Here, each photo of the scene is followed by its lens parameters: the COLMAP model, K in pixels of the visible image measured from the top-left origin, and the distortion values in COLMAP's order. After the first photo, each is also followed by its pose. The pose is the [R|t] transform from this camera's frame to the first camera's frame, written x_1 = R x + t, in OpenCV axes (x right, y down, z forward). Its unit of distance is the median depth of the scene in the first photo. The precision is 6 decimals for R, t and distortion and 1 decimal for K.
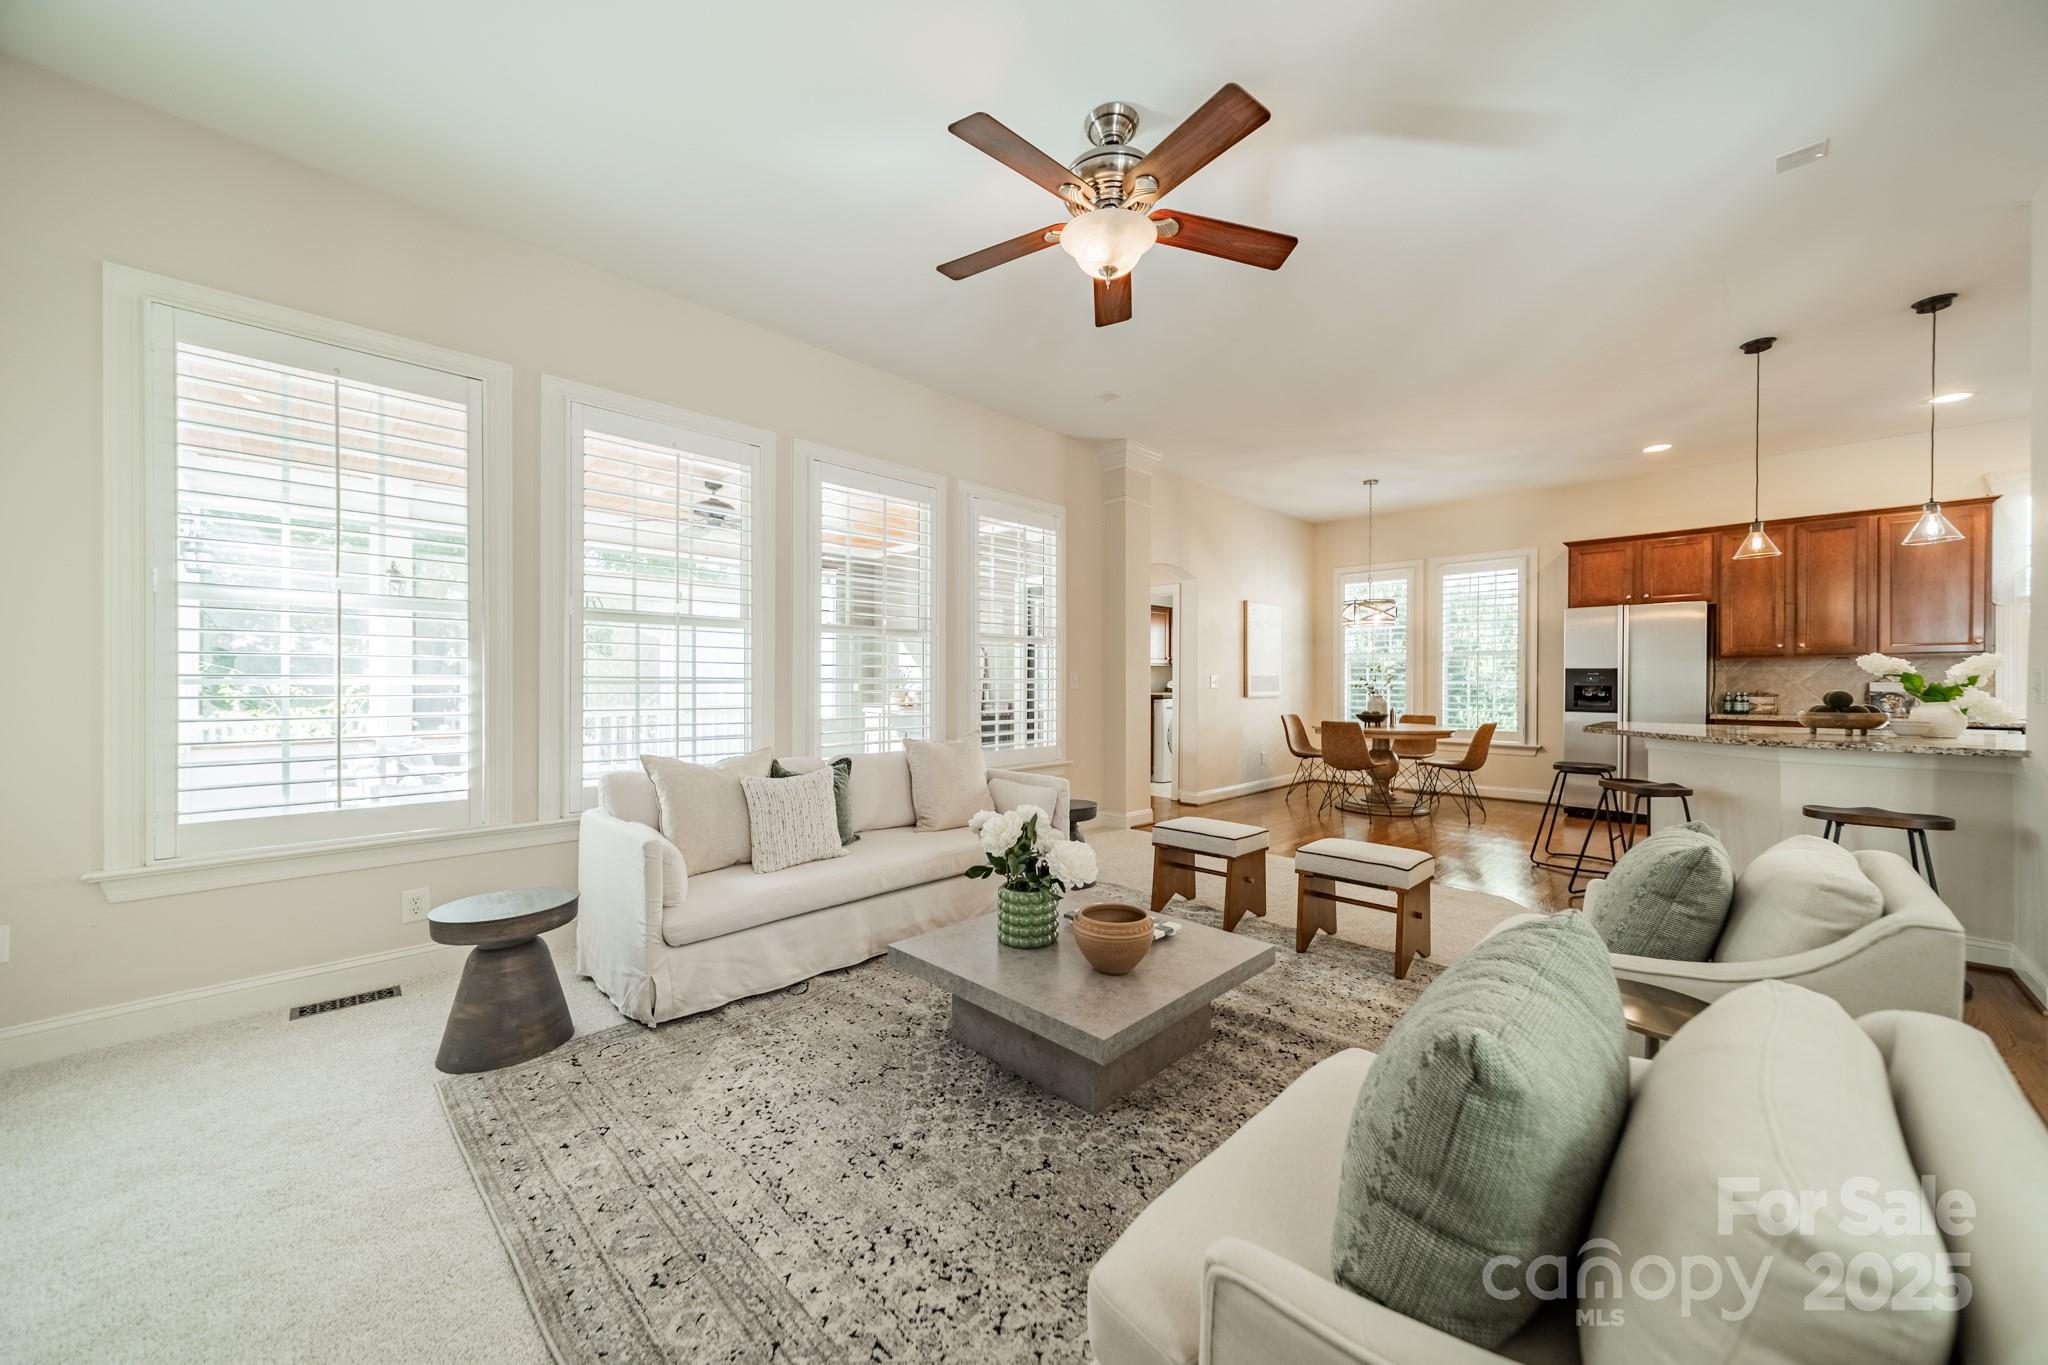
lens RADIAL K [[729.0, 0, 1031.2], [0, 729.0, 686.2], [0, 0, 1]] dist [-0.000425, -0.000058]
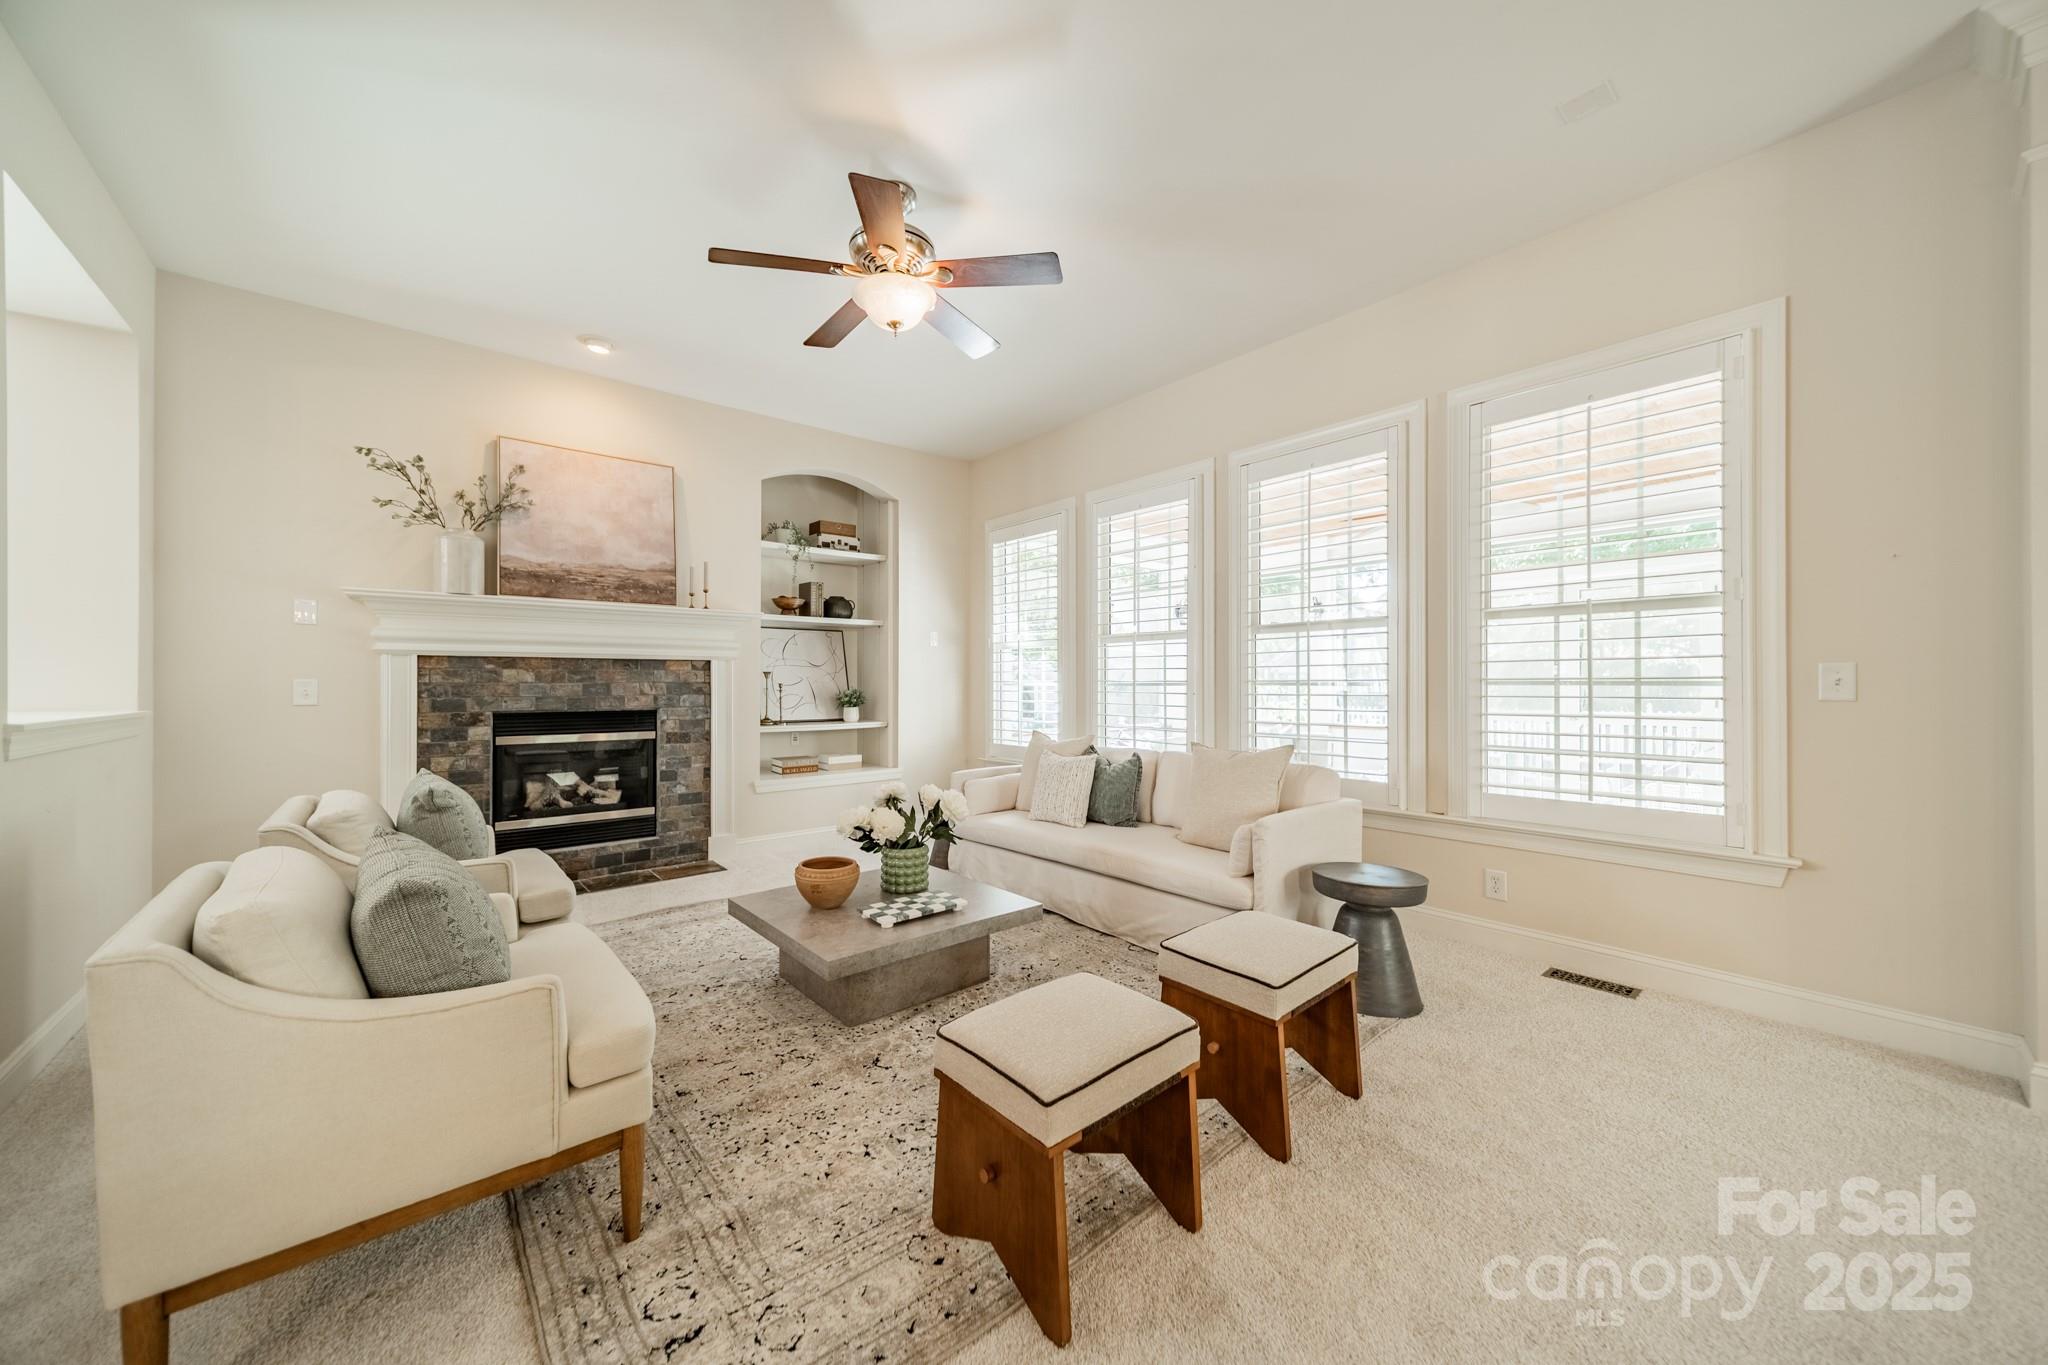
lens RADIAL K [[740.1, 0, 1012.5], [0, 740.1, 678.4], [0, 0, 1]] dist [0.023762, 0.000041]
pose [[-0.097906, -0.008957, -0.995155, 0.481999], [-0.003483, 0.999956, -0.008657, -0.002491], [0.995190, 0.002619, -0.097933, 0.500943]]
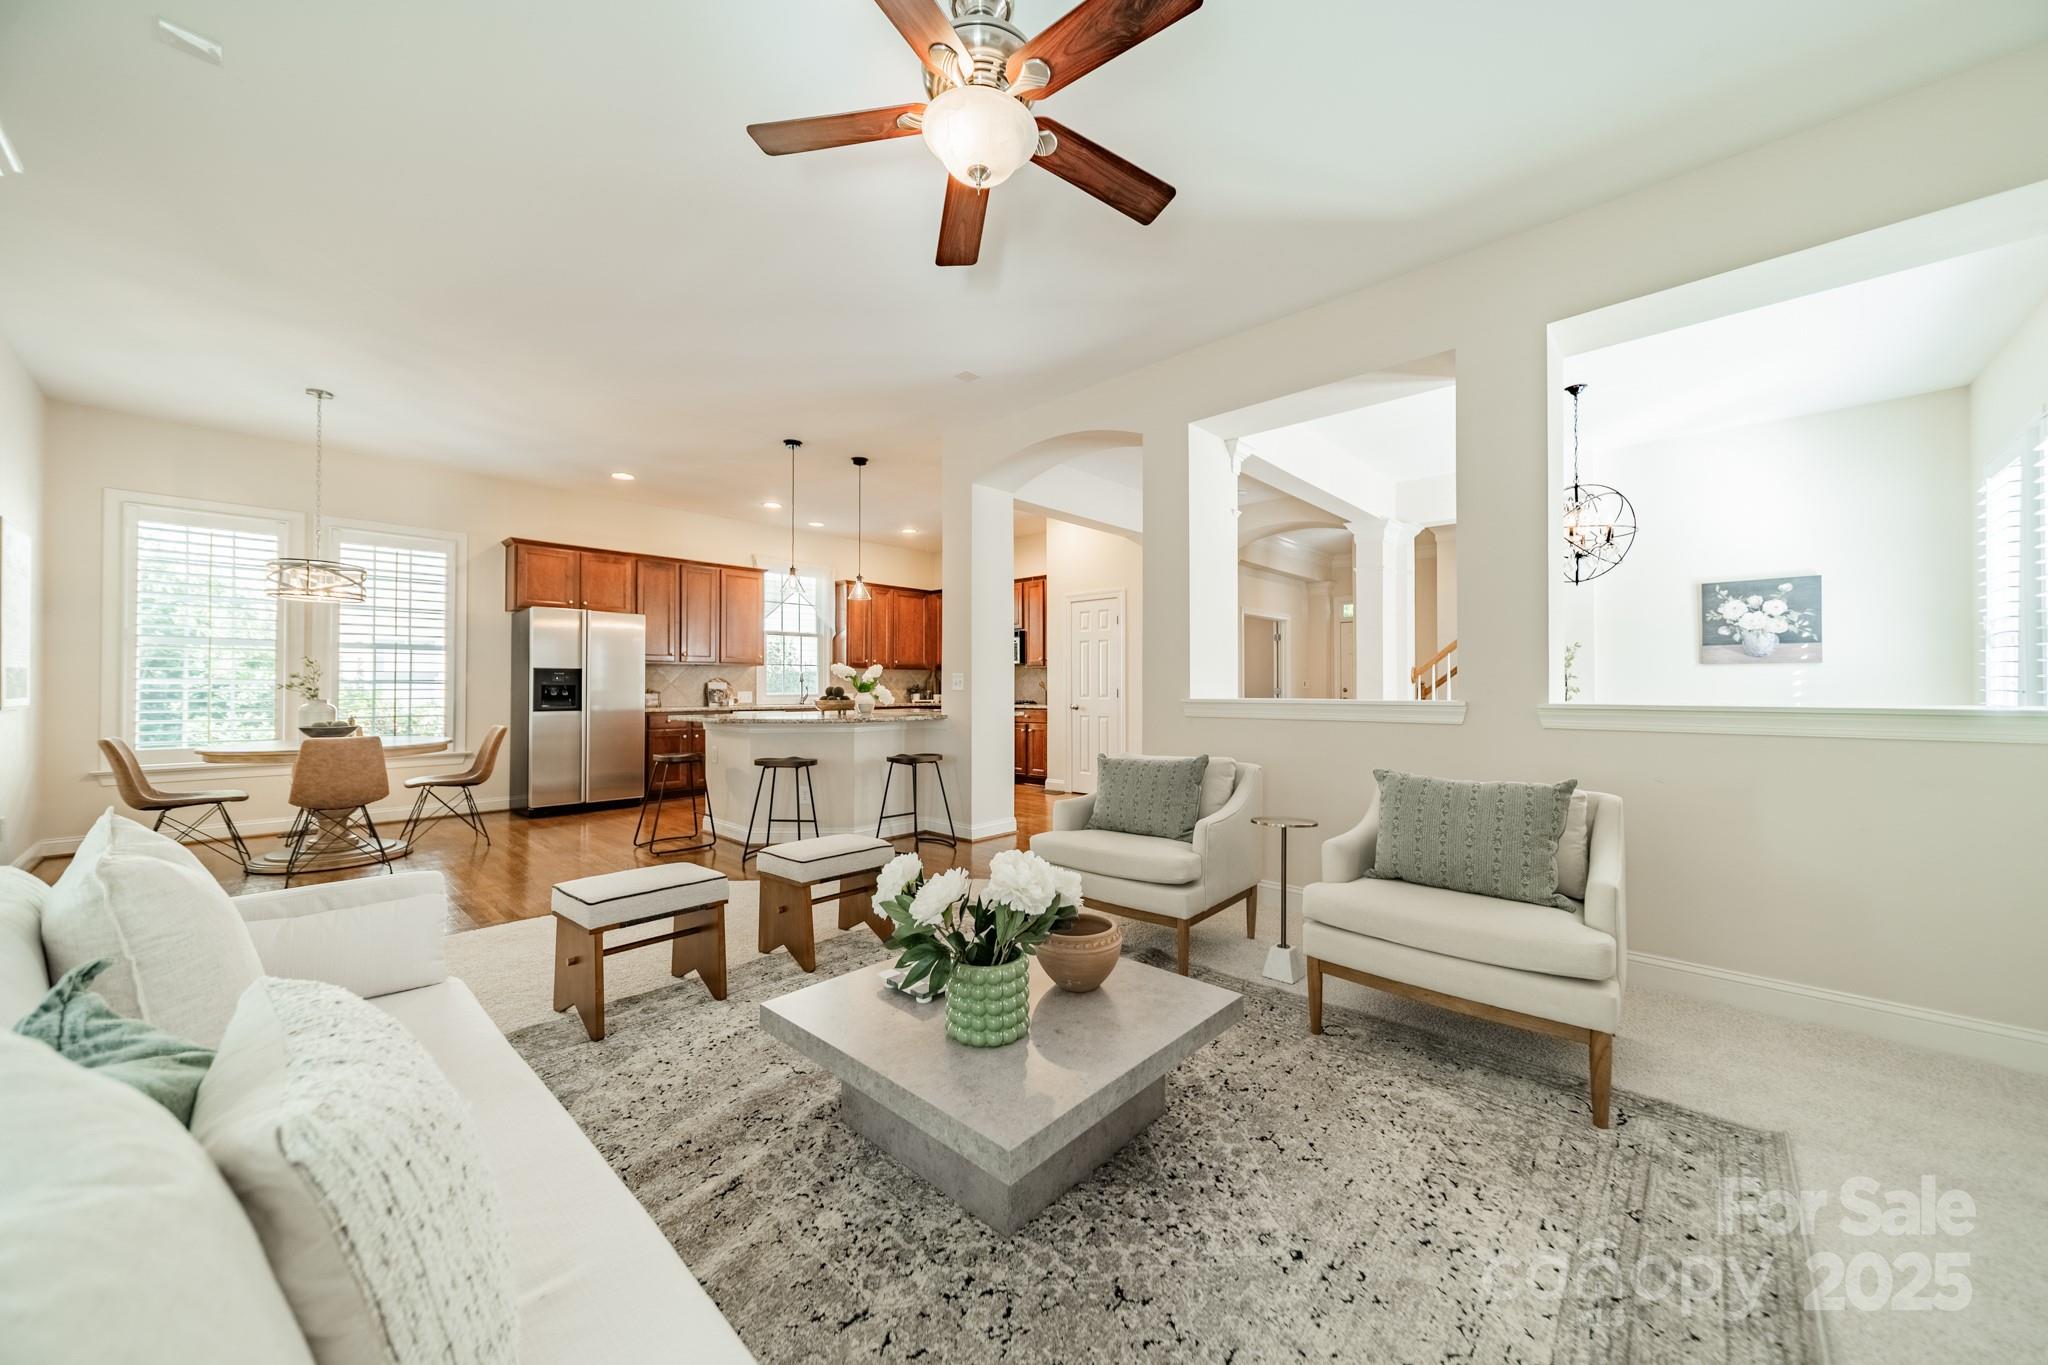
lens RADIAL K [[730.7, 0, 1023.9], [0, 730.7, 676.6], [0, 0, 1]] dist [0.010497, 0.000006]
pose [[-0.032475, 0.011649, 0.999405, -0.279733], [0.005357, 0.999920, -0.011481, 0.002635], [-0.999458, 0.004981, -0.032534, 0.376086]]
